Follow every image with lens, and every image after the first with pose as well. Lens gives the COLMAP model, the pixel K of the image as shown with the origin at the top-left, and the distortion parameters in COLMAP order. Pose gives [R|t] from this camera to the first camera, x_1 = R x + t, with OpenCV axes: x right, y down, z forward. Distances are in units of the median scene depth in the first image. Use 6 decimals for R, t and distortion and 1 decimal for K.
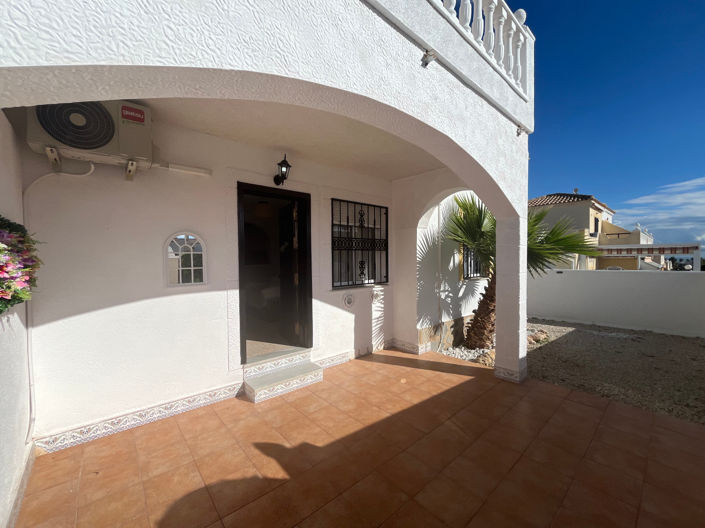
lens RADIAL K [[286.8, 0, 352.5], [0, 286.8, 264.0], [0, 0, 1]] dist [-0.004137, 0.000350]
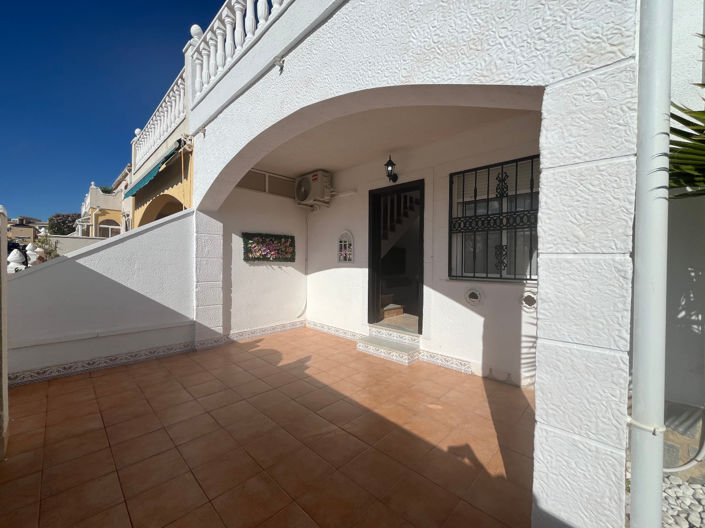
lens RADIAL K [[286.8, 0, 352.5], [0, 286.8, 264.0], [0, 0, 1]] dist [-0.004137, 0.000350]
pose [[0.082755, 0.017059, -0.996424, 0.817262], [-0.032909, 0.999355, 0.014376, 0.043169], [0.996026, 0.031601, 0.083263, 0.677582]]
